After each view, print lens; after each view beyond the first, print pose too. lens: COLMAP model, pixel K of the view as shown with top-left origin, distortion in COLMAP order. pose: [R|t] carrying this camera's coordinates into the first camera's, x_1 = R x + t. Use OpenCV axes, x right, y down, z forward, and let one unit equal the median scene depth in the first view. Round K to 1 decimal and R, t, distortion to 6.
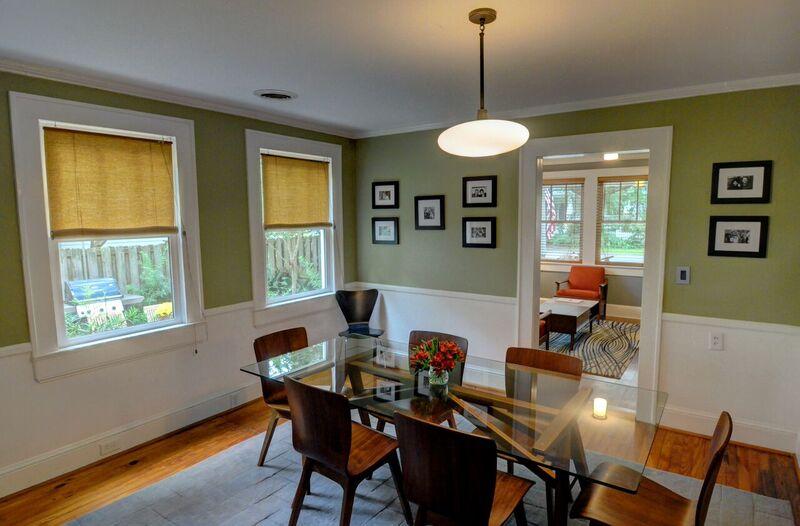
lens RADIAL K [[467.0, 0, 399.6], [0, 467.0, 263.2], [0, 0, 1]] dist [-0.026154, -0.000699]
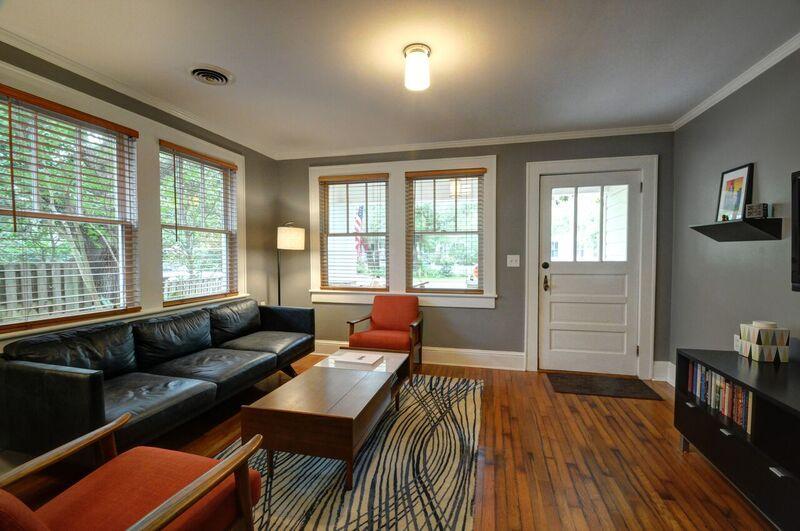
lens RADIAL K [[355.4, 0, 406.4], [0, 355.4, 268.4], [0, 0, 1]] dist [0.000029, -0.001086]
pose [[0.933589, -0.005961, 0.358297, 0.274776], [0.029818, 0.997686, -0.061096, -0.001060], [-0.357103, 0.067722, 0.931607, 0.592757]]
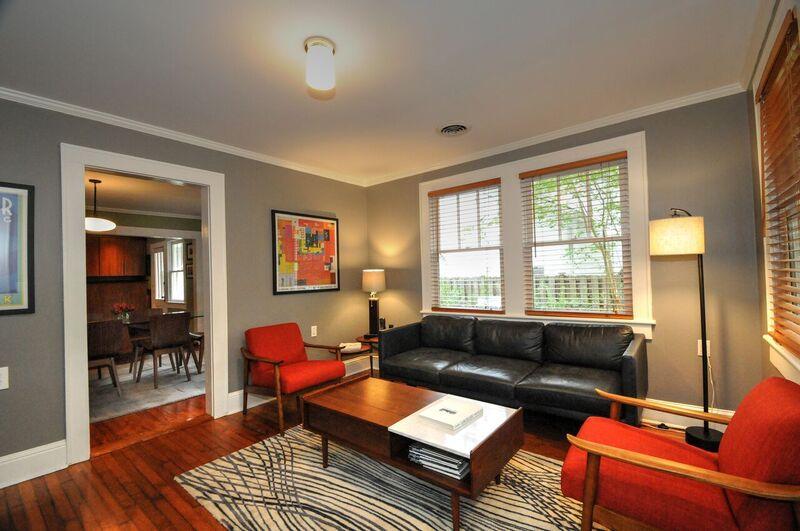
lens RADIAL K [[355.4, 0, 407.6], [0, 355.4, 265.9], [0, 0, 1]] dist [0.000029, -0.001086]
pose [[-0.067764, -0.005004, -0.997689, 0.714275], [-0.067942, 0.997689, -0.000389, -0.052191], [0.995385, 0.067758, -0.067947, 1.009759]]
